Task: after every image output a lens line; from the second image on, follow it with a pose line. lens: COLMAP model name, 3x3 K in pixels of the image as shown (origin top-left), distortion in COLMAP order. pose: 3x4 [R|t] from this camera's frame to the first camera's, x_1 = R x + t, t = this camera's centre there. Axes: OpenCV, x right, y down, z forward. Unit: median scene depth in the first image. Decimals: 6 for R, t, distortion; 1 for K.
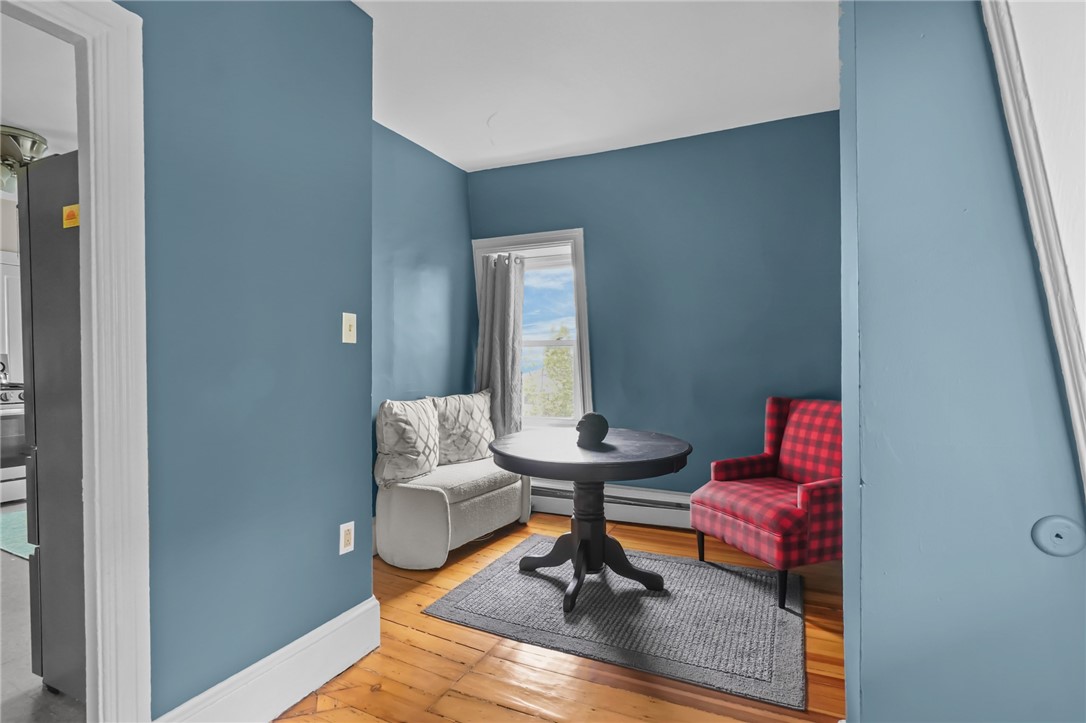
lens RADIAL K [[530.2, 0, 546.2], [0, 530.2, 376.6], [0, 0, 1]] dist [-0.016705, 0.009928]
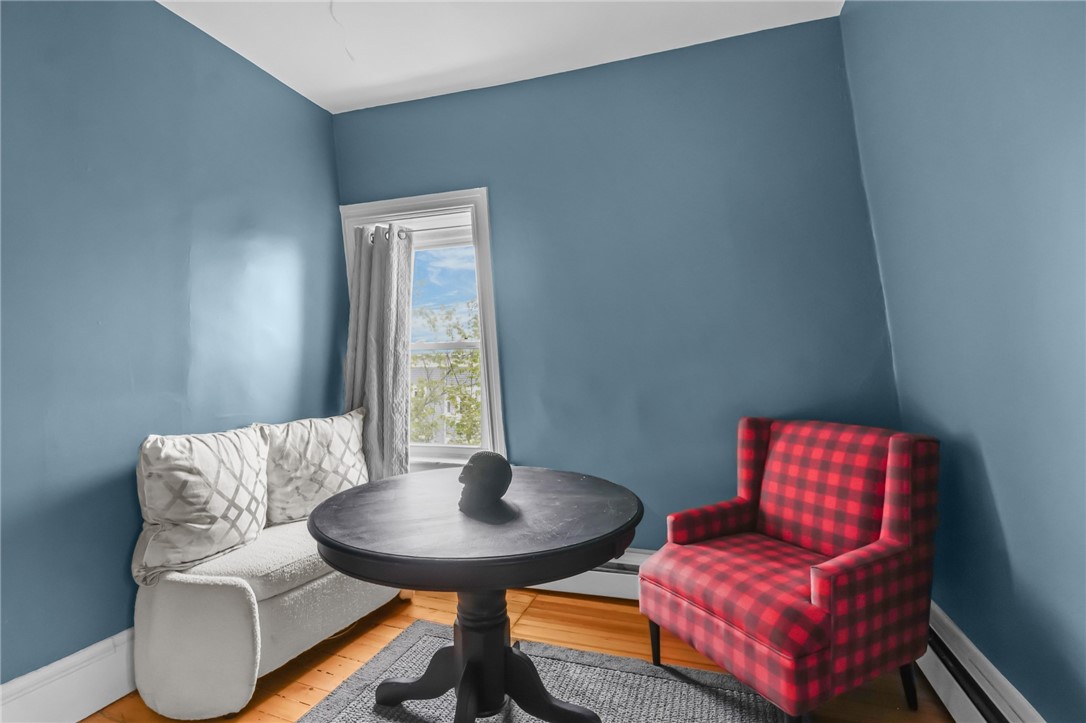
lens RADIAL K [[510.0, 0, 541.8], [0, 510.0, 362.8], [0, 0, 1]] dist [-0.000362, -0.000016]
pose [[0.994472, -0.005090, 0.104882, 0.082081], [0.009455, 0.999108, -0.041162, -0.010875], [-0.104579, 0.041927, 0.993632, 0.352997]]
